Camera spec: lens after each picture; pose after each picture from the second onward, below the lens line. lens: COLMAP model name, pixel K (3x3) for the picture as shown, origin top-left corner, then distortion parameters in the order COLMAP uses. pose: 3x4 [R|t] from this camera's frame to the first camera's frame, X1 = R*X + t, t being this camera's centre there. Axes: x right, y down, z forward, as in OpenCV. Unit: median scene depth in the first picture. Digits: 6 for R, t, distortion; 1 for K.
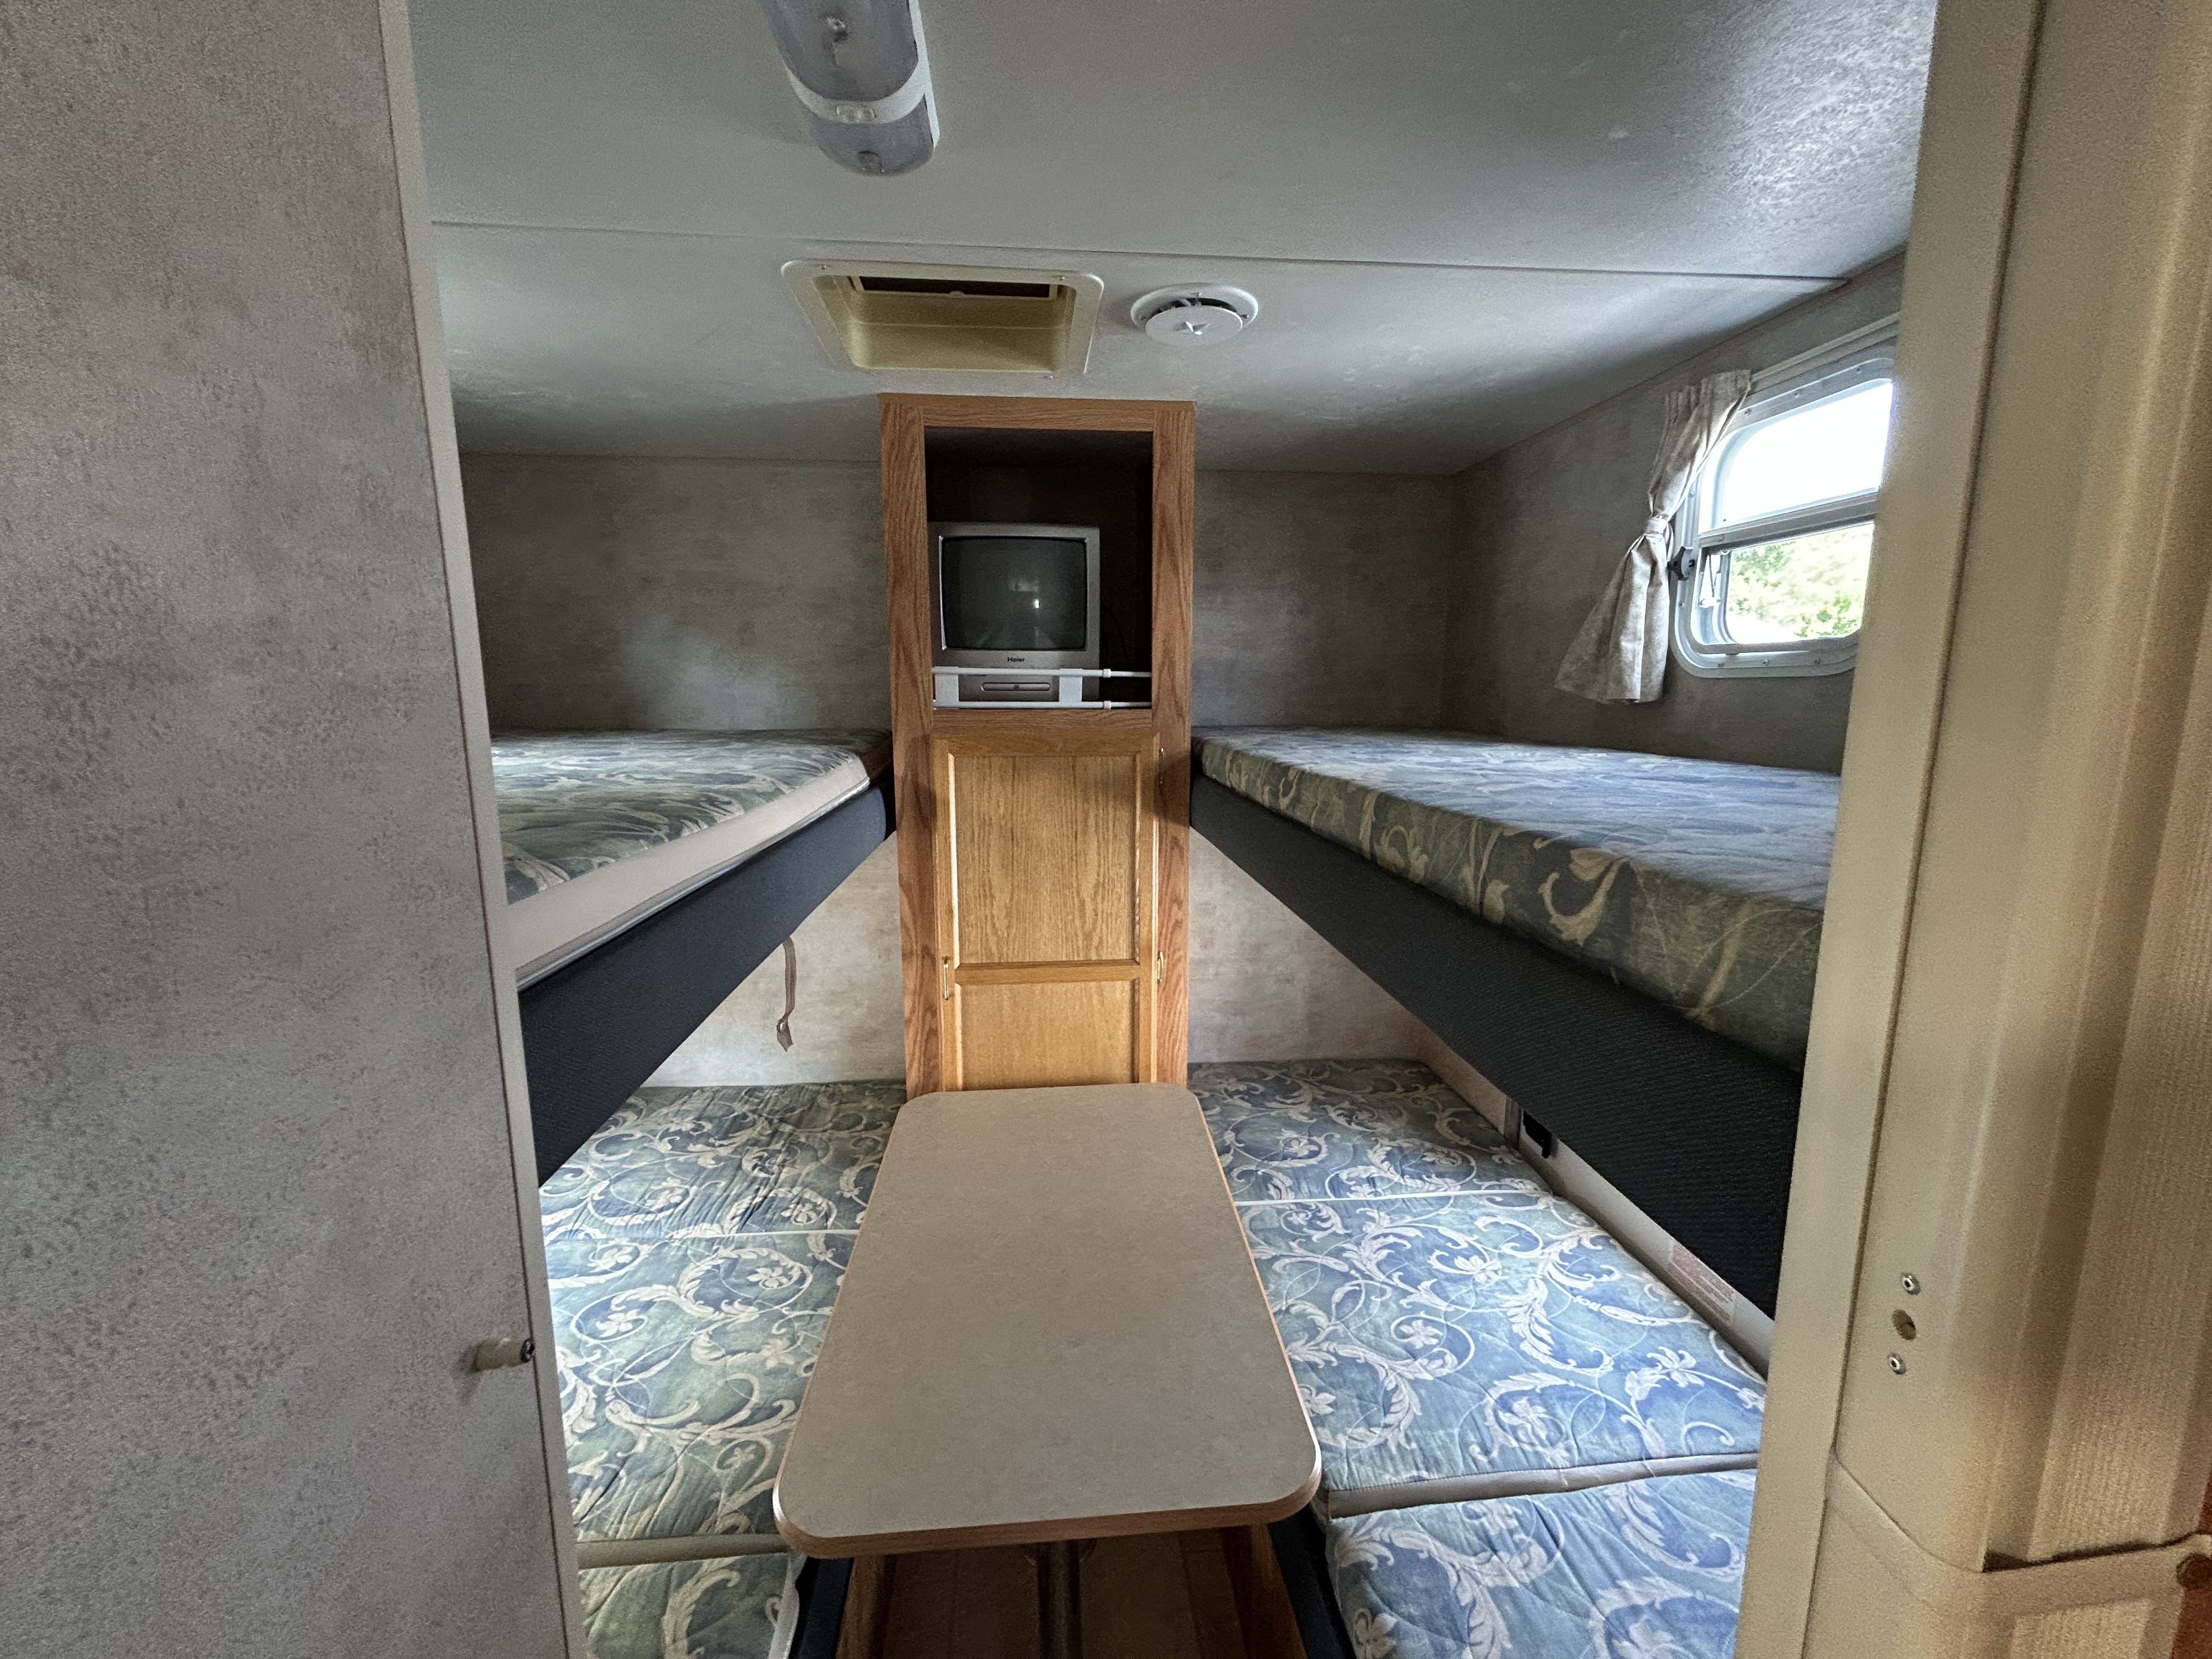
lens RADIAL K [[897.9, 0, 1103.0], [0, 897.9, 829.9], [0, 0, 1]] dist [-0.001713, 0.000646]
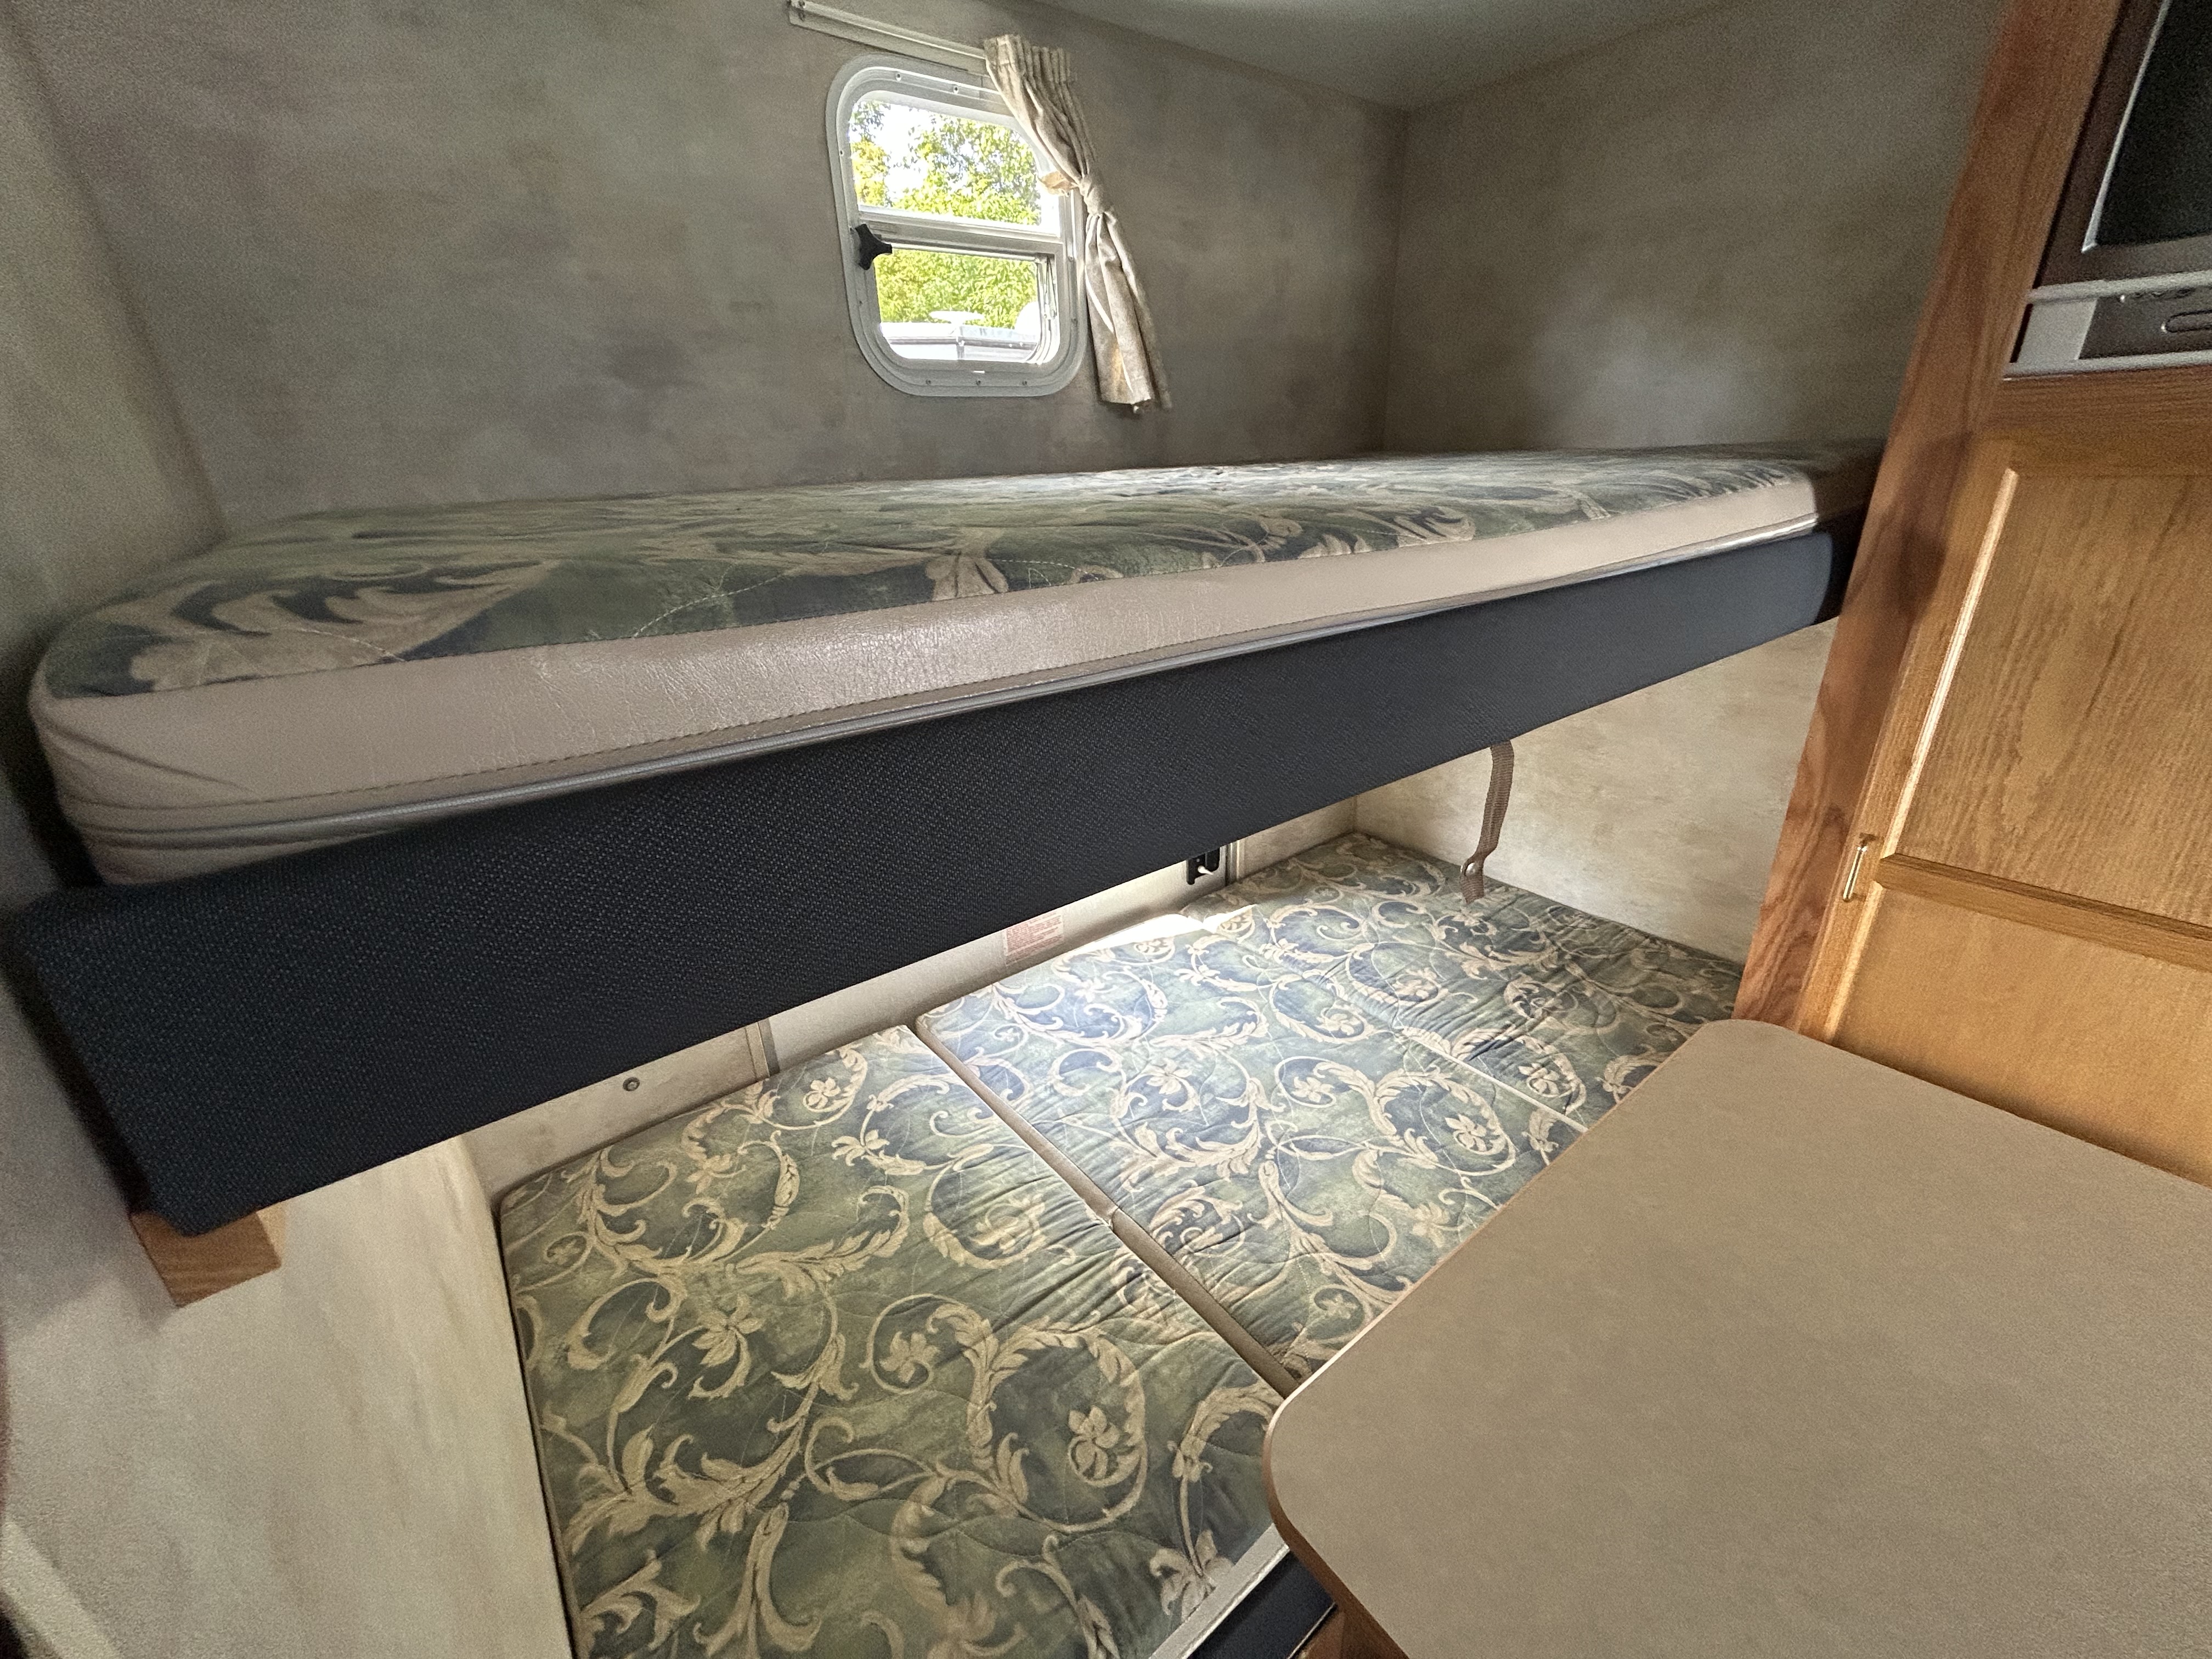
lens RADIAL K [[897.9, 0, 1097.7], [0, 897.9, 829.5], [0, 0, 1]] dist [-0.001713, 0.000646]
pose [[0.546542, 0.302064, -0.781056, 0.010305], [-0.092910, 0.948795, 0.301921, 0.005515], [0.832262, -0.092444, 0.546621, 0.253118]]
